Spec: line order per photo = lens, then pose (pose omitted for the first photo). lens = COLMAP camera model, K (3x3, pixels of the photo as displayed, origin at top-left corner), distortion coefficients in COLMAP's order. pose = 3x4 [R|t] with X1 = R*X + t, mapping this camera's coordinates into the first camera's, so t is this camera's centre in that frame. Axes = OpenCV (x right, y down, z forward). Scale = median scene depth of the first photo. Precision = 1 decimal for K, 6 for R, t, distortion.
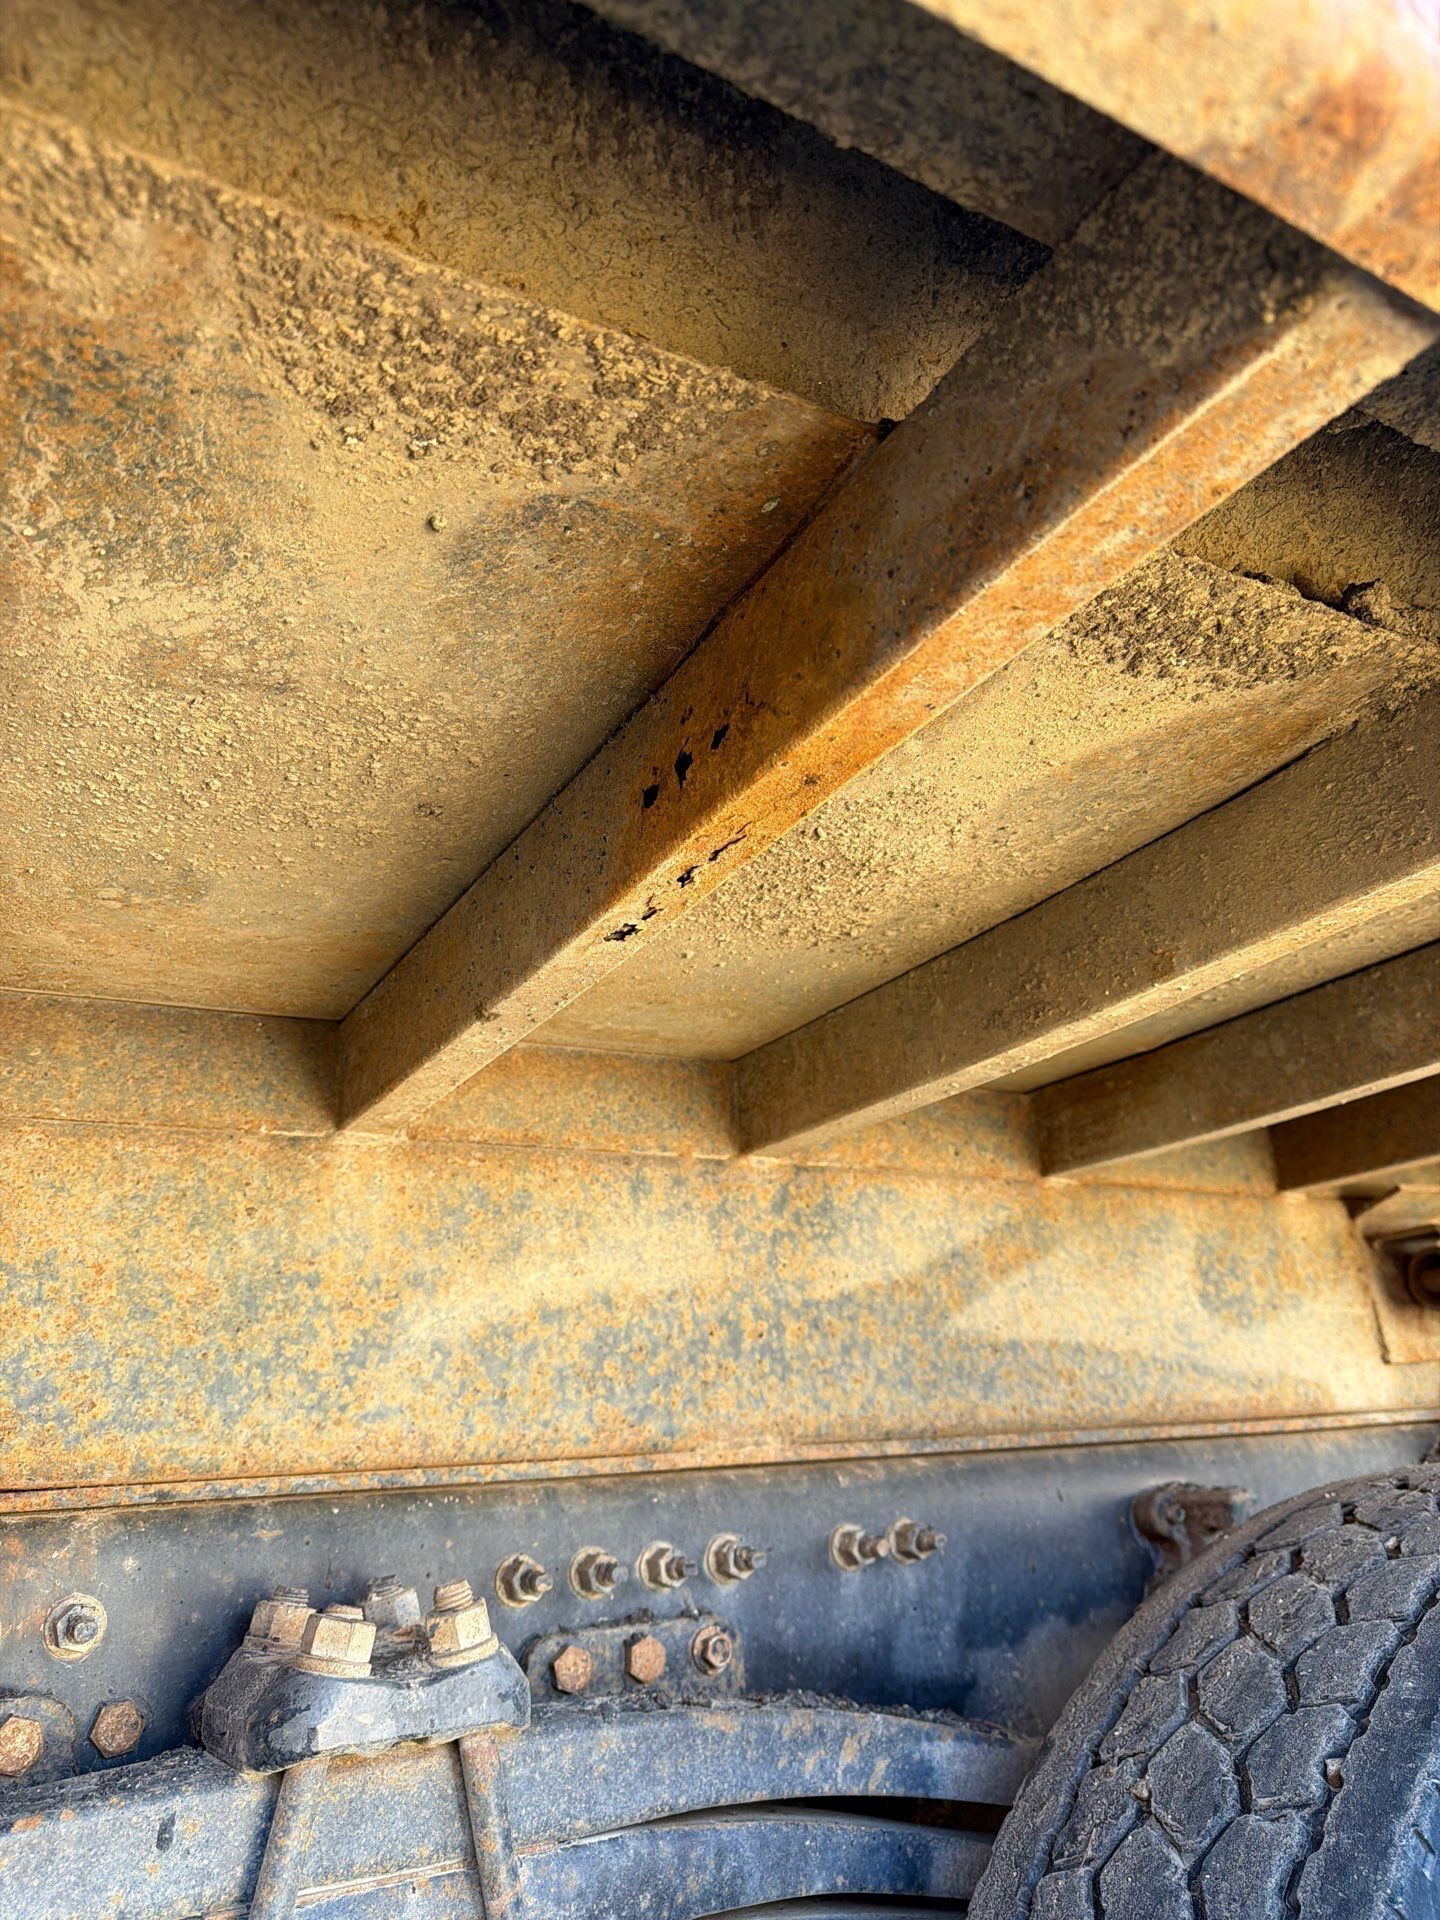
lens RADIAL K [[1393.3, 0, 720.0], [0, 1393.3, 960.0], [0, 0, 1]] dist [-0.005334, -0.009147]
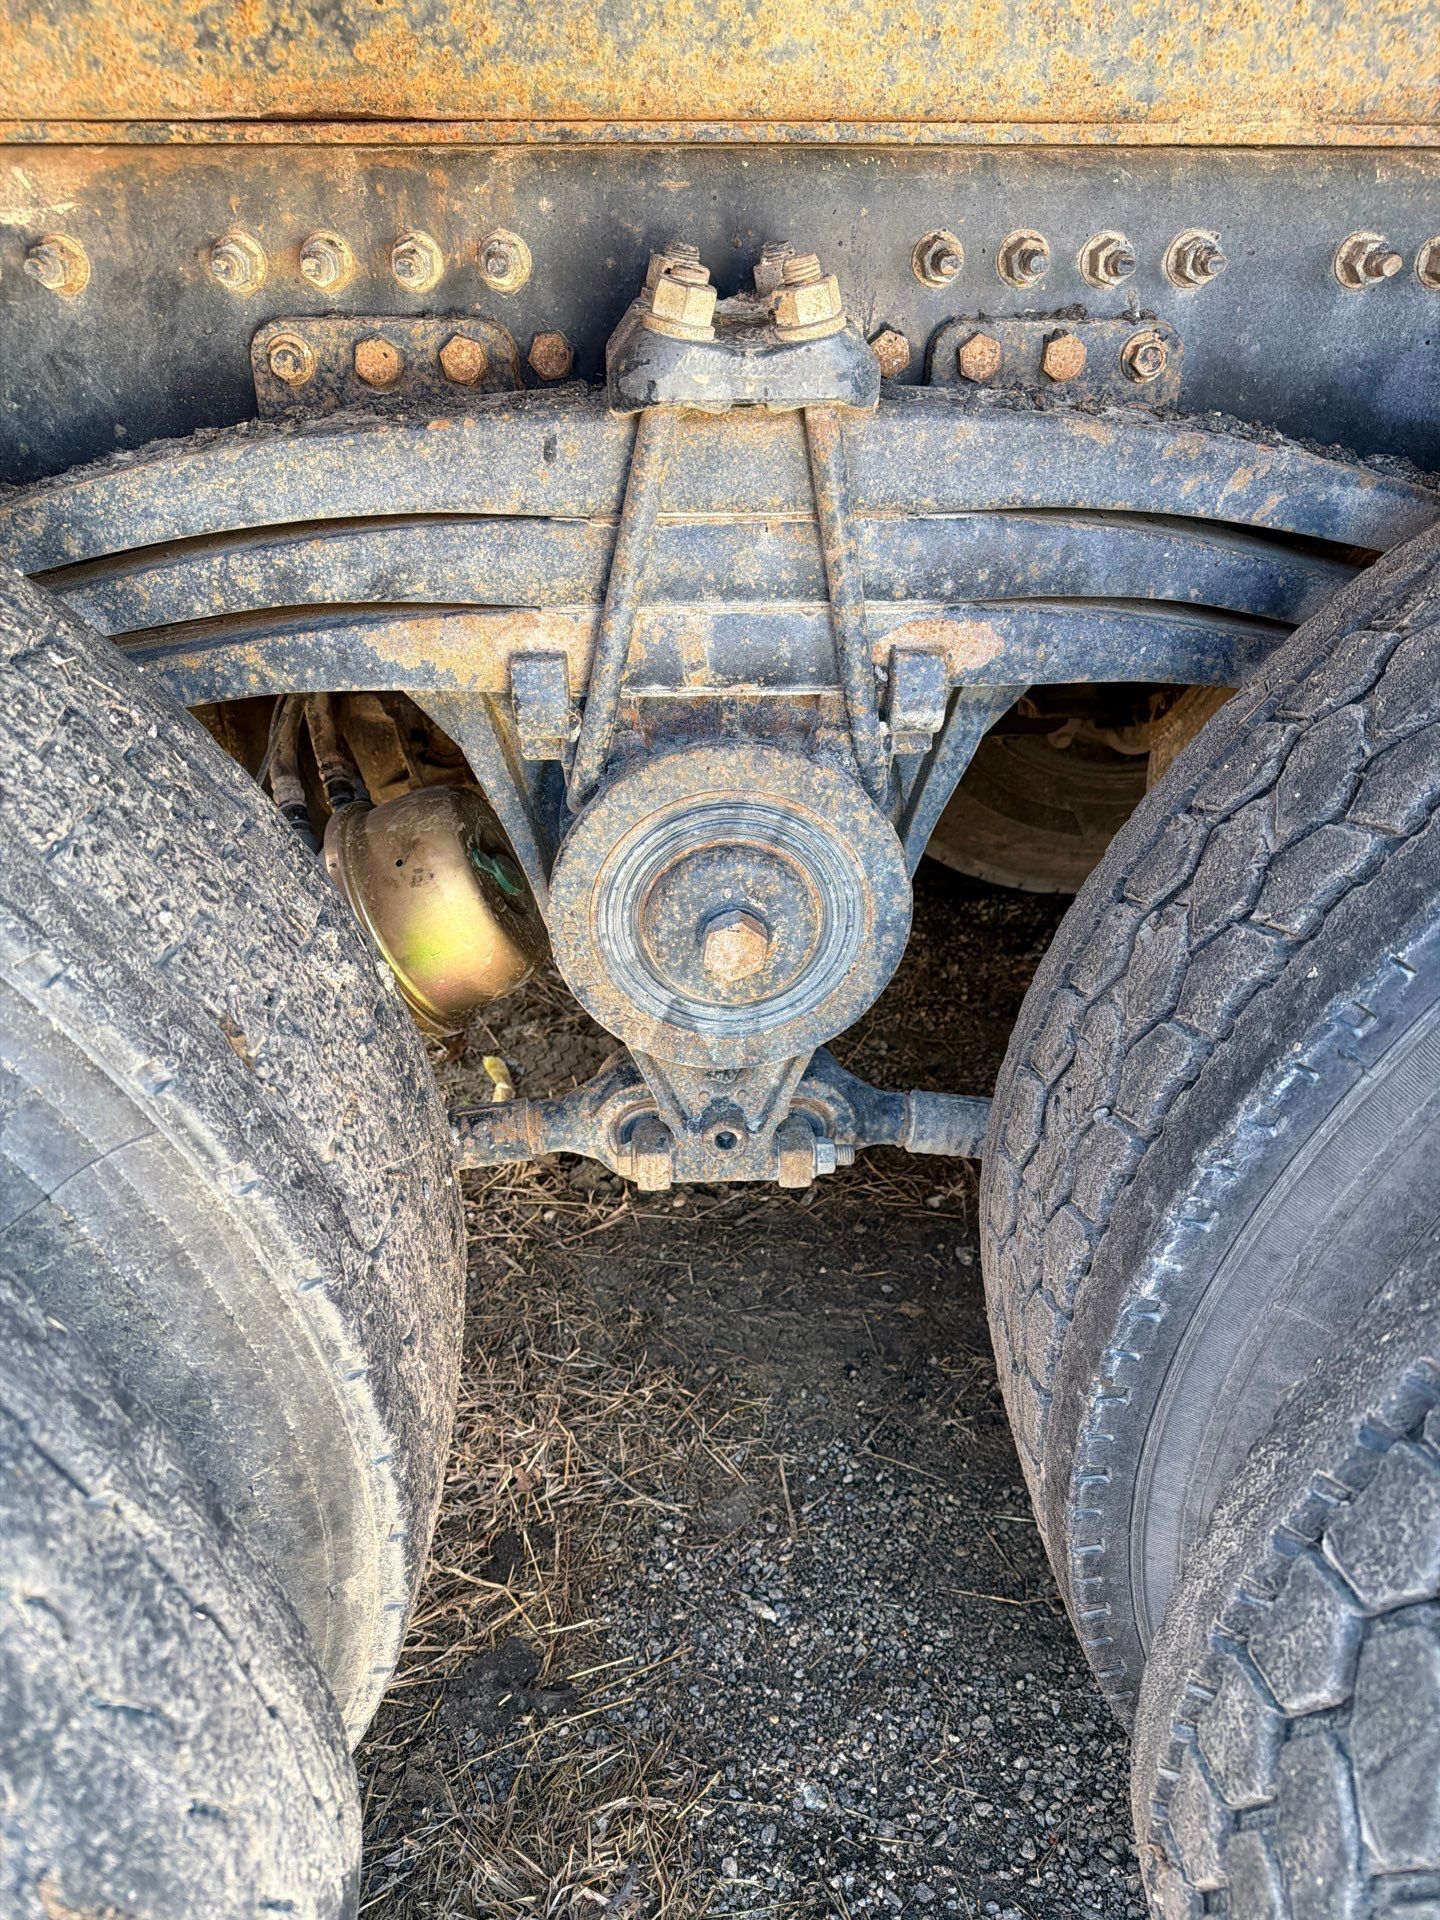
lens RADIAL K [[1393.3, 0, 720.0], [0, 1393.3, 960.0], [0, 0, 1]] dist [-0.005334, -0.009147]
pose [[0.888356, 0.287849, -0.357724, 0.209914], [0.101801, 0.636225, 0.764757, 0.013044], [0.447728, -0.715793, 0.535891, 0.093185]]
